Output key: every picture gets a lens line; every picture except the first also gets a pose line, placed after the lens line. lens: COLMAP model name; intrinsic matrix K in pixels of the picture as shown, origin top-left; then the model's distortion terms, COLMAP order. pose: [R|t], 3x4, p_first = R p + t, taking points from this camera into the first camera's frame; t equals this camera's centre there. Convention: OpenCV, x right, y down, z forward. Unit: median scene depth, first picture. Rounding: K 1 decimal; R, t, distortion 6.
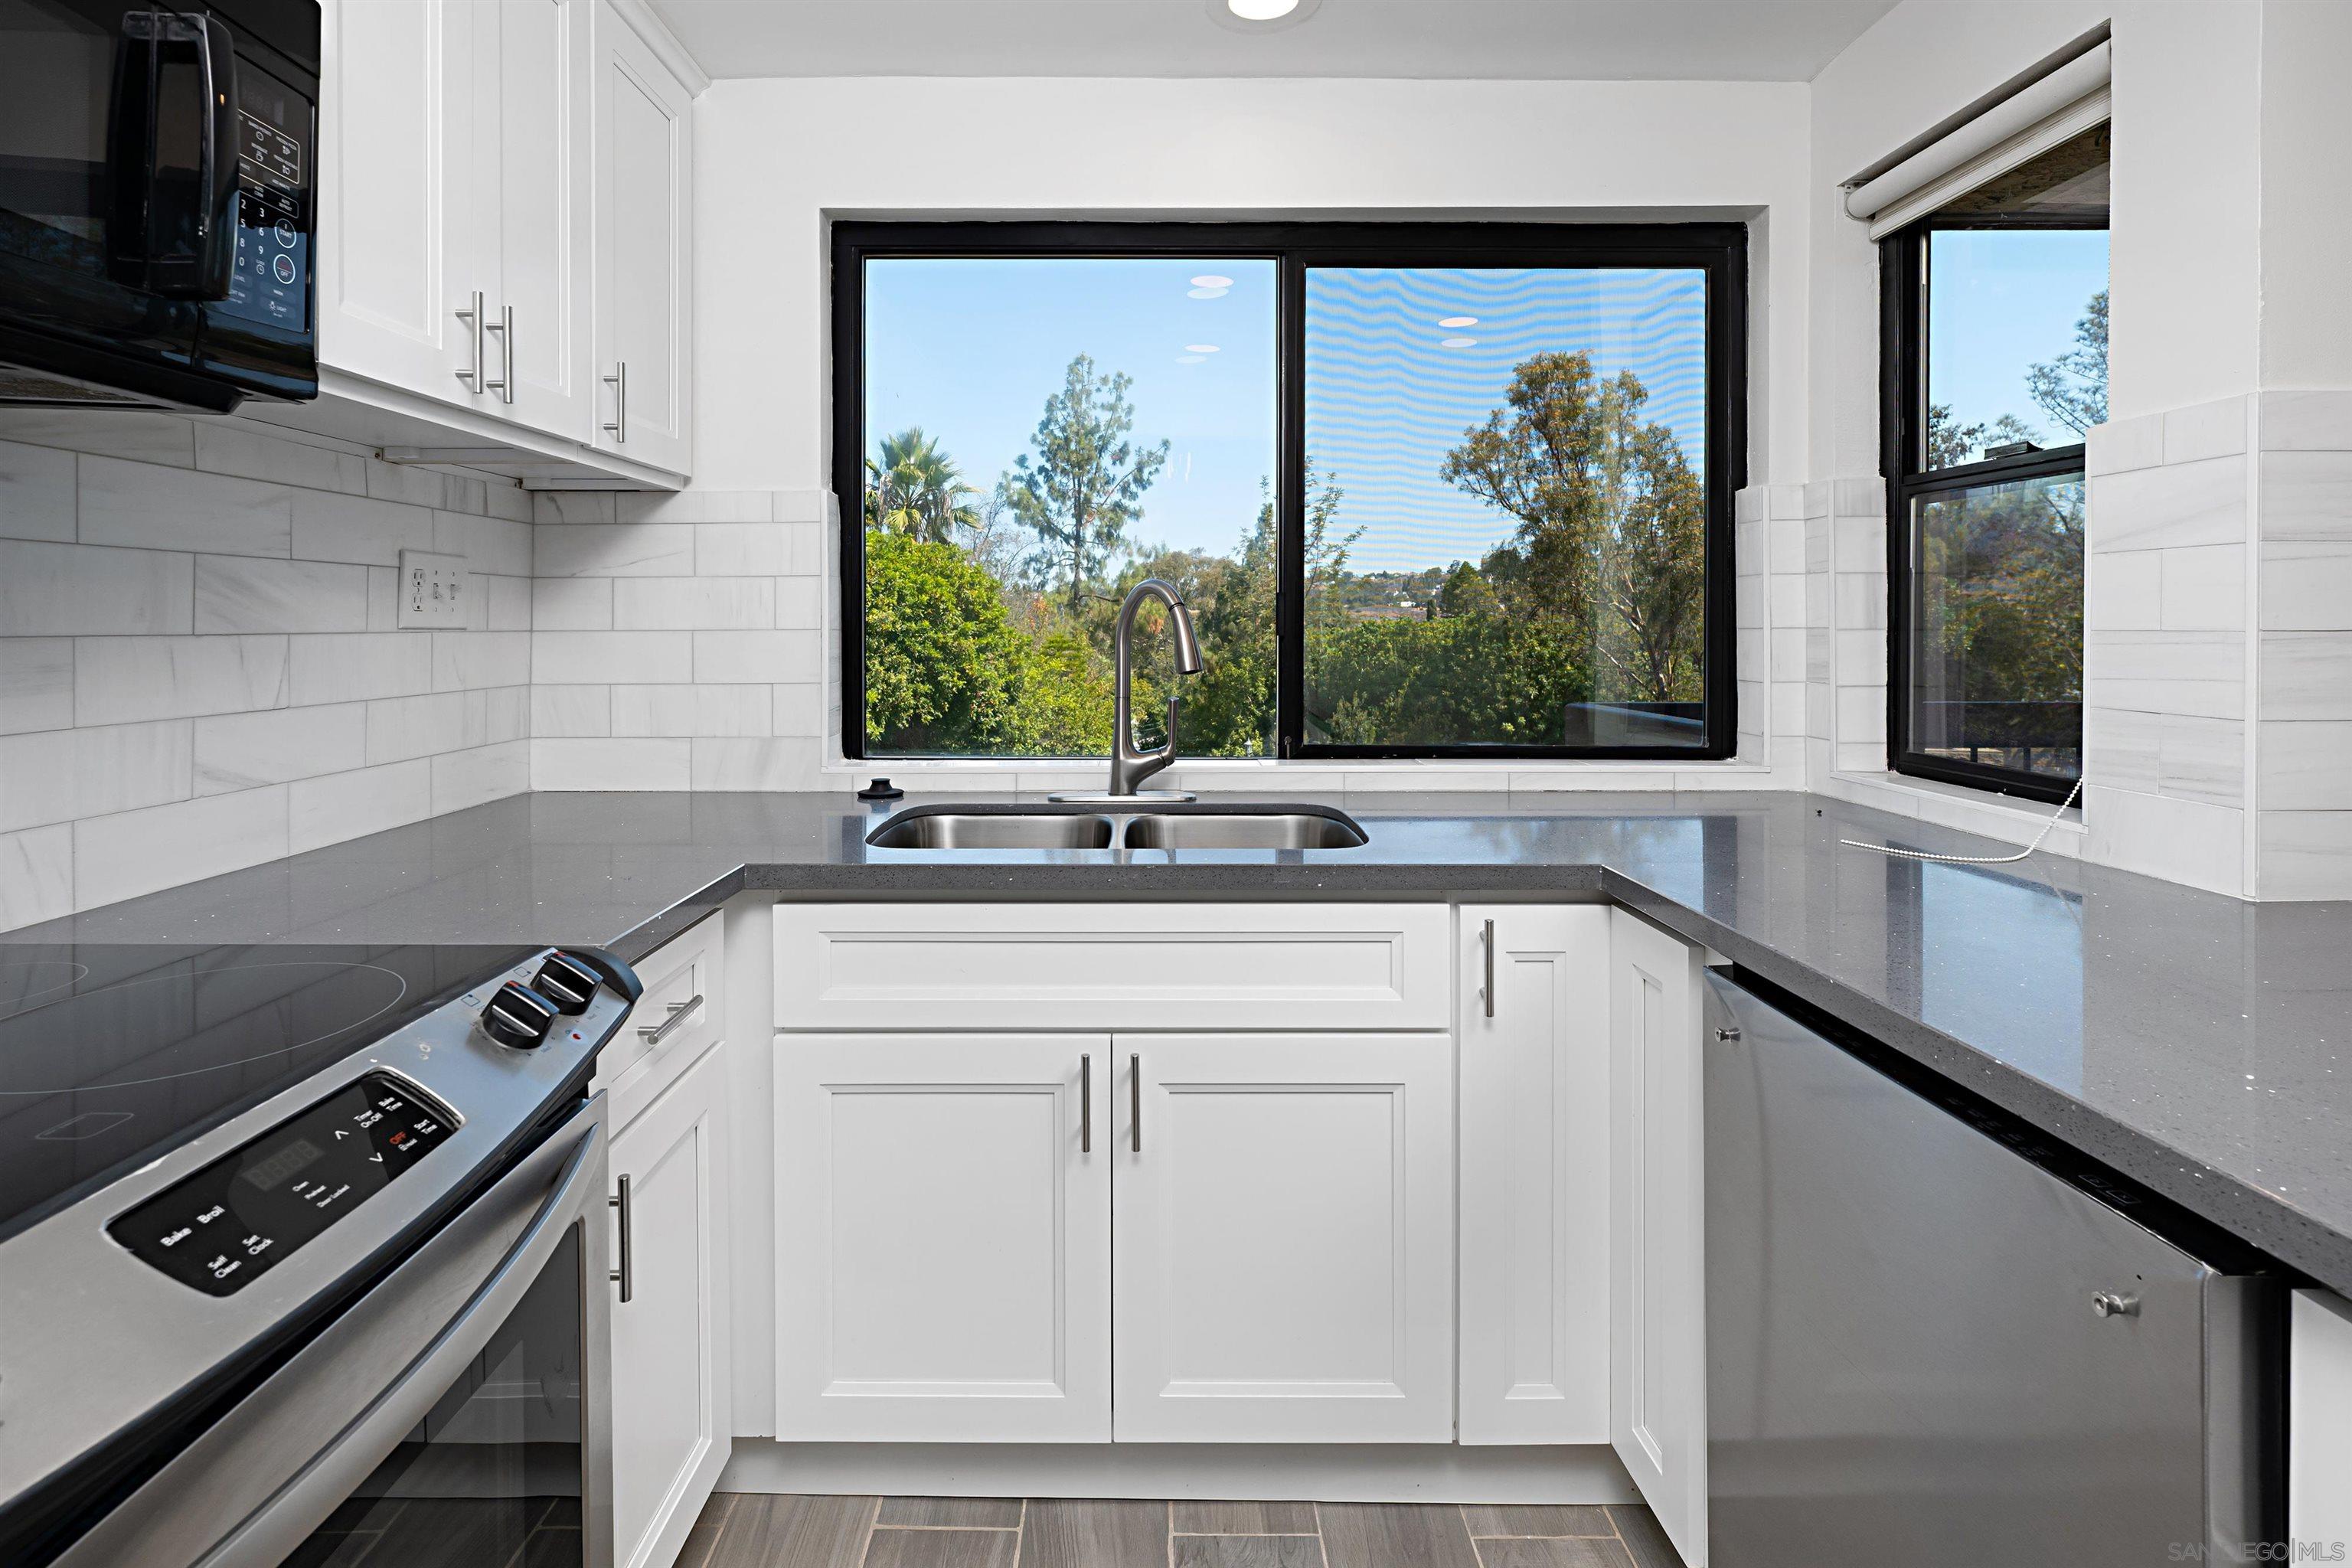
lens RADIAL K [[1154.9, 0, 1136.9], [0, 1154.9, 622.0], [0, 0, 1]] dist [-0.002137, -0.000373]
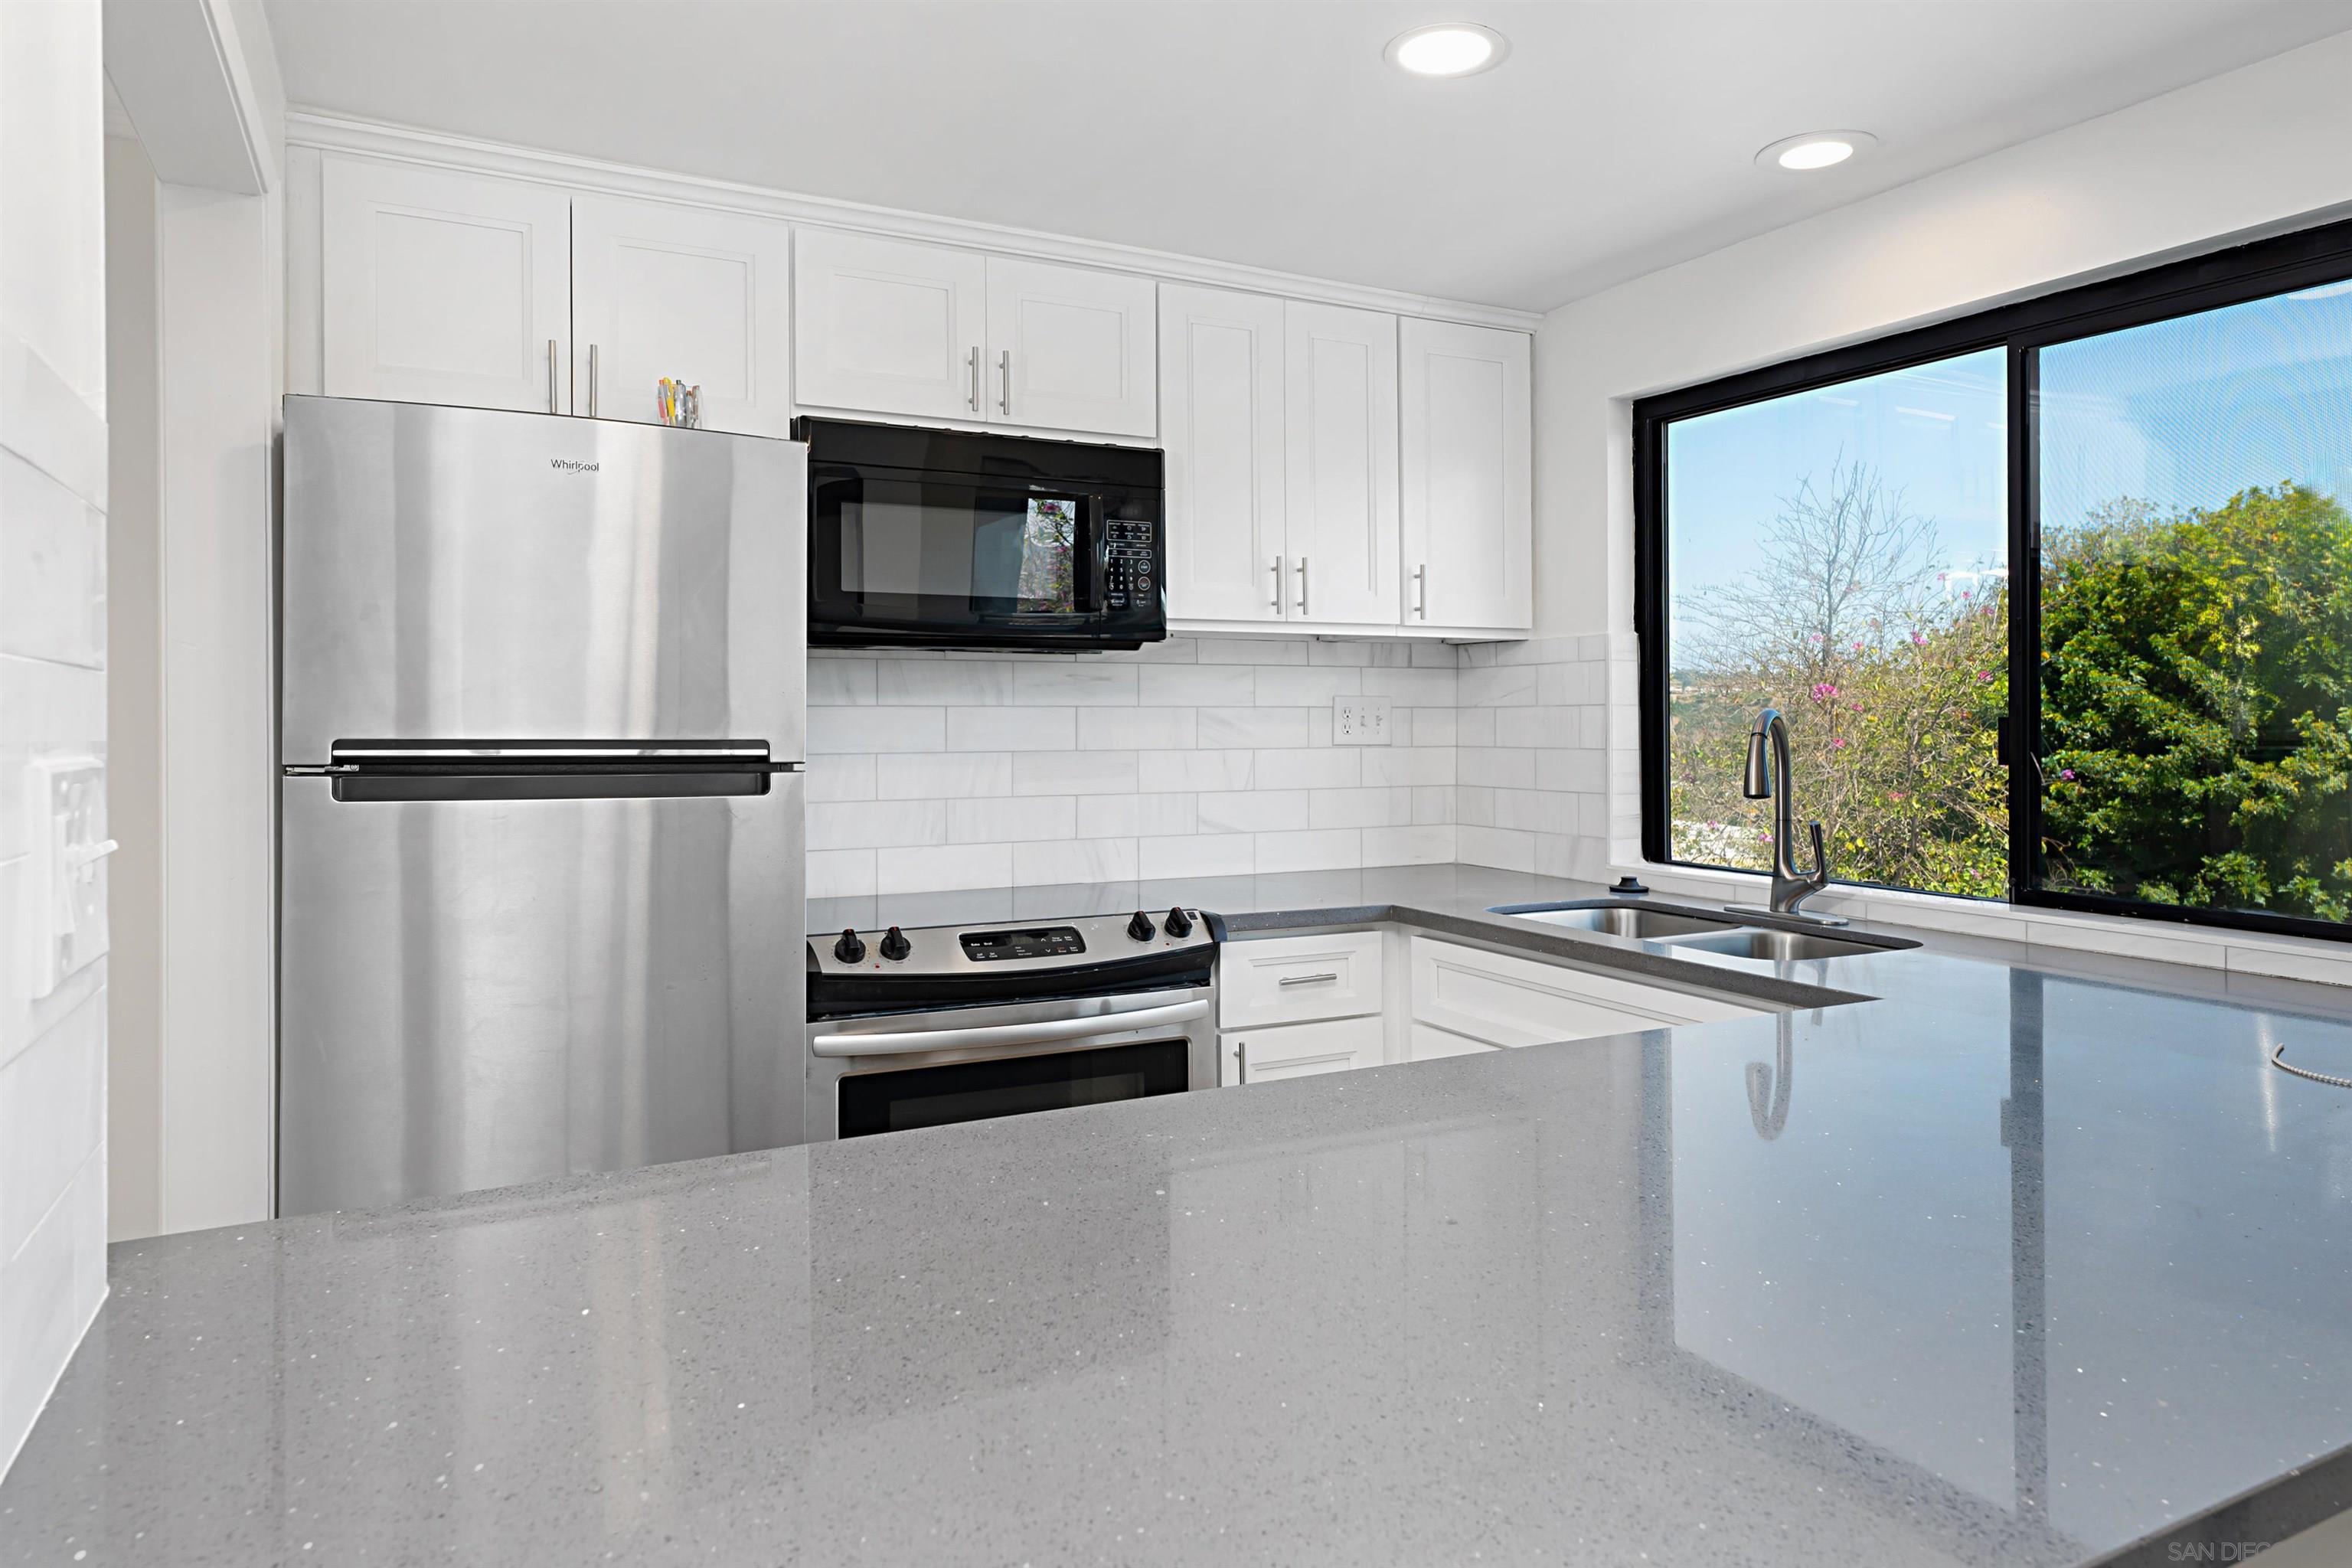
lens RADIAL K [[1482.3, 0, 1181.2], [0, 1482.3, 718.5], [0, 0, 1]] dist [-0.000125, -0.000953]
pose [[0.452184, 0.000513, -0.891924, 0.109434], [0.003536, 0.999991, 0.002368, -0.003736], [0.891917, -0.004225, 0.452179, -0.011940]]
